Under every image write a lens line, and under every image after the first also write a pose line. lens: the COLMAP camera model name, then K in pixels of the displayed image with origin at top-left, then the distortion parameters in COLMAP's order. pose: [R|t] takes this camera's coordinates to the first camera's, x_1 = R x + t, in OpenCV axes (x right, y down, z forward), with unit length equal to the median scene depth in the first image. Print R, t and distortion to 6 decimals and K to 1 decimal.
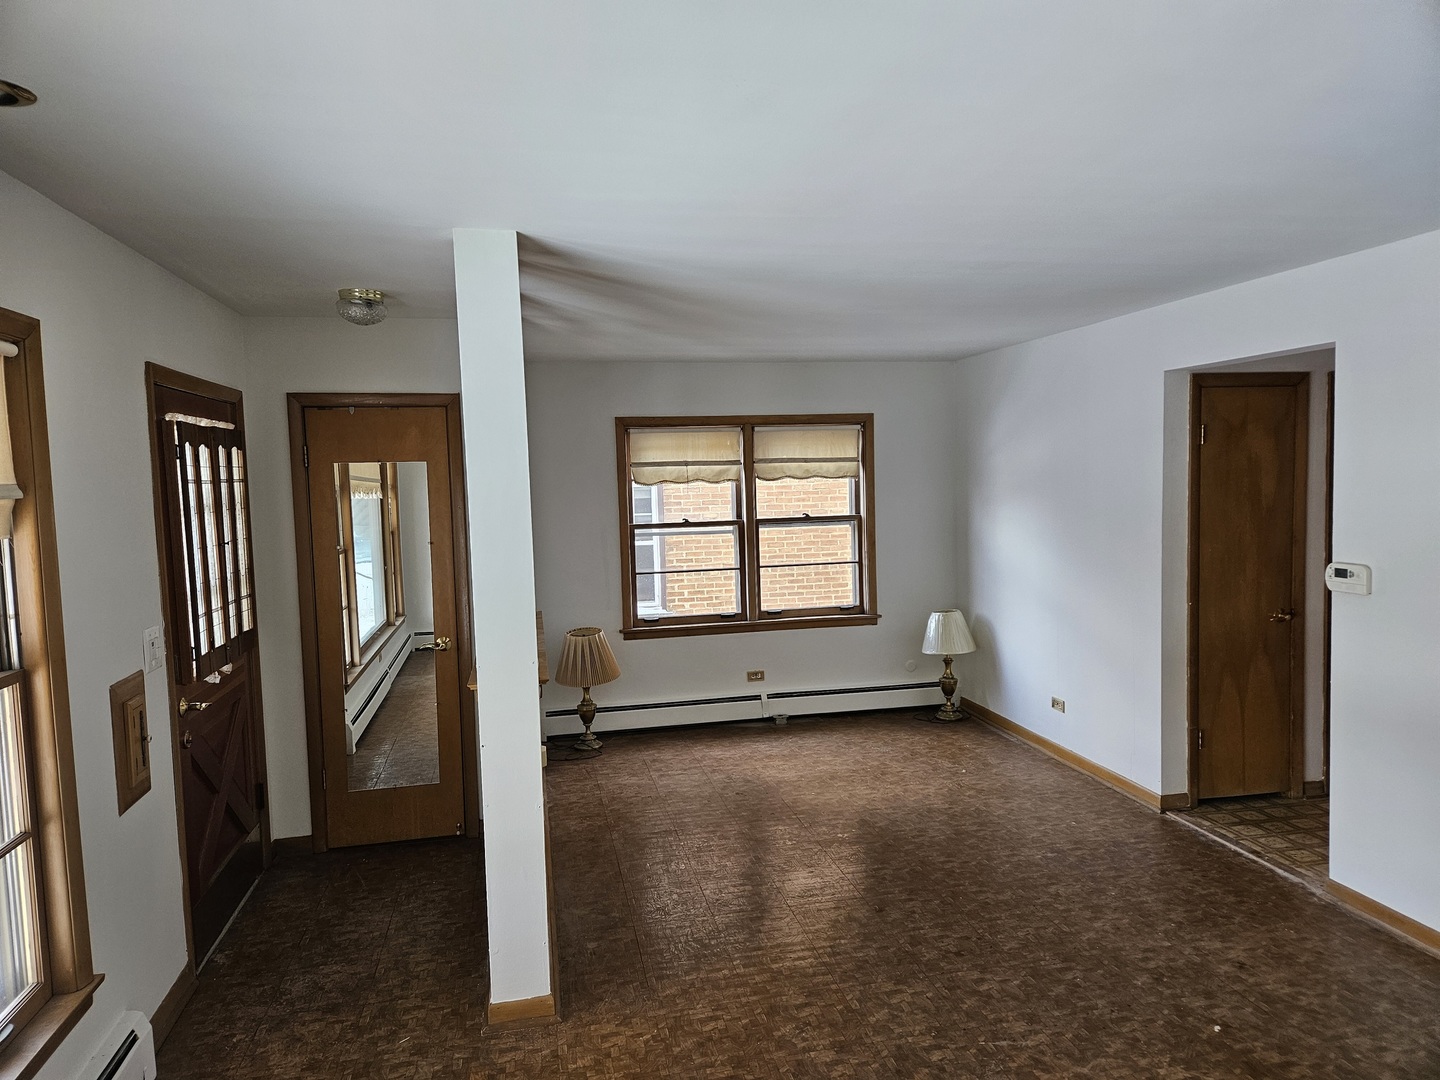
lens RADIAL K [[950.8, 0, 722.2], [0, 950.8, 549.5], [0, 0, 1]] dist [0.086012, -0.067710]
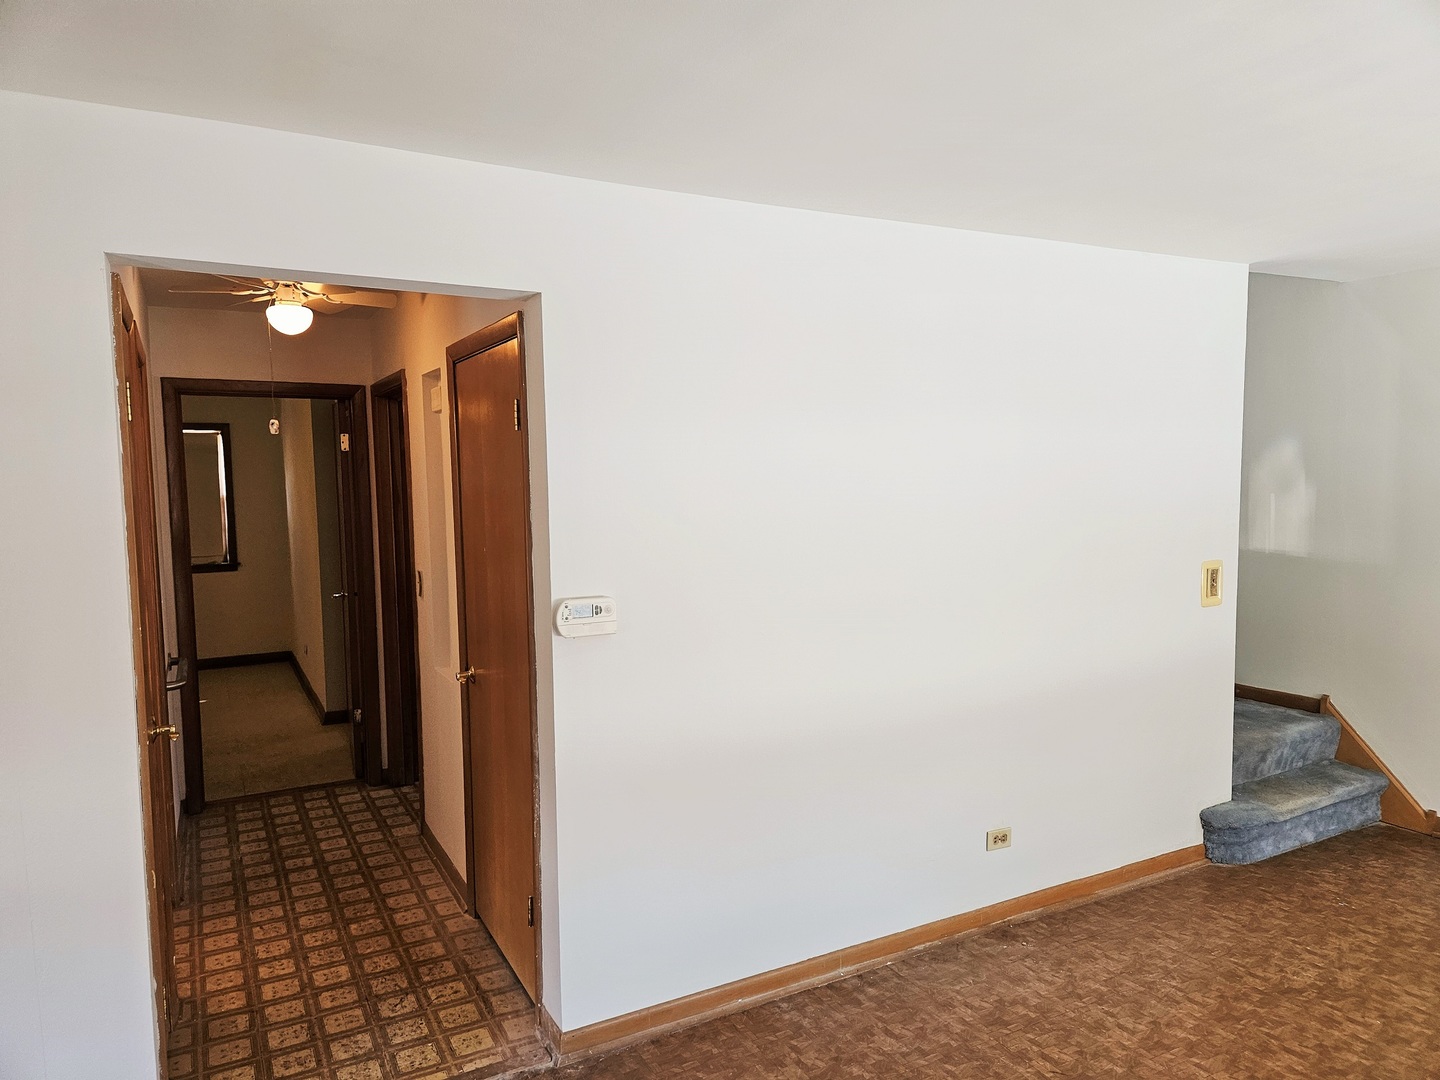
lens RADIAL K [[950.8, 0, 722.2], [0, 950.8, 549.5], [0, 0, 1]] dist [0.086012, -0.067710]
pose [[-0.282682, -0.039960, 0.958381, -0.080674], [0.091768, 0.993422, 0.068489, -0.053450], [-0.954814, 0.107309, -0.277155, 0.923149]]
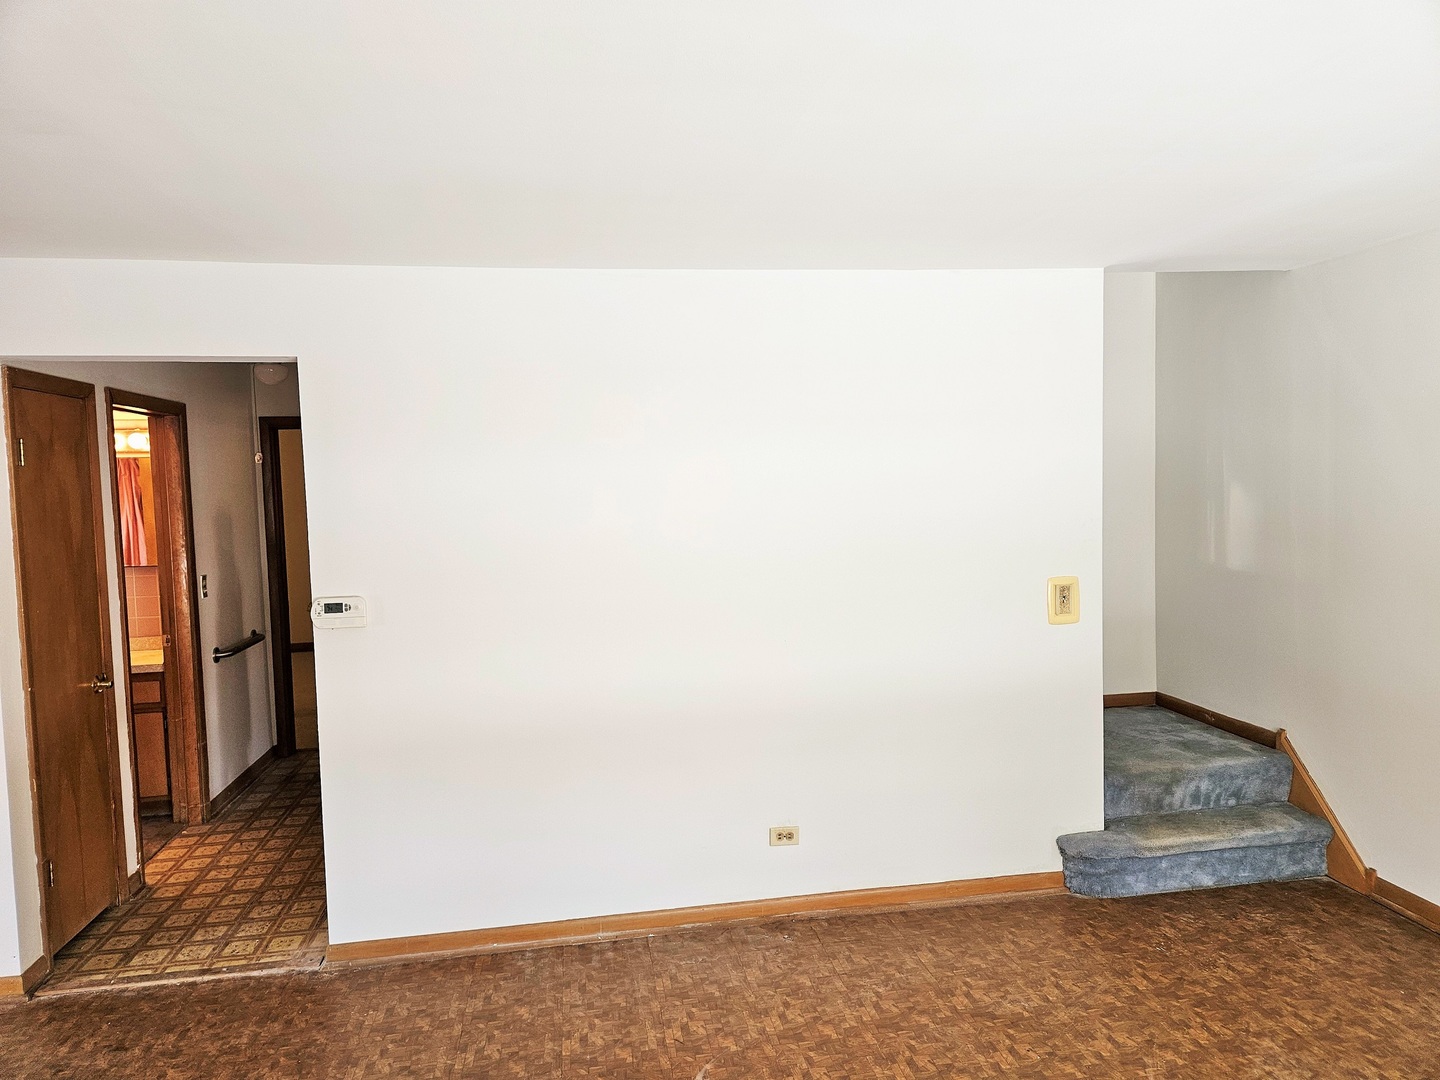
lens RADIAL K [[950.8, 0, 722.2], [0, 950.8, 549.5], [0, 0, 1]] dist [0.086012, -0.067710]
pose [[0.046405, -0.044629, 0.997925, -0.218073], [0.097129, 0.994469, 0.039958, -0.026518], [-0.994189, 0.095074, 0.050483, 0.488950]]
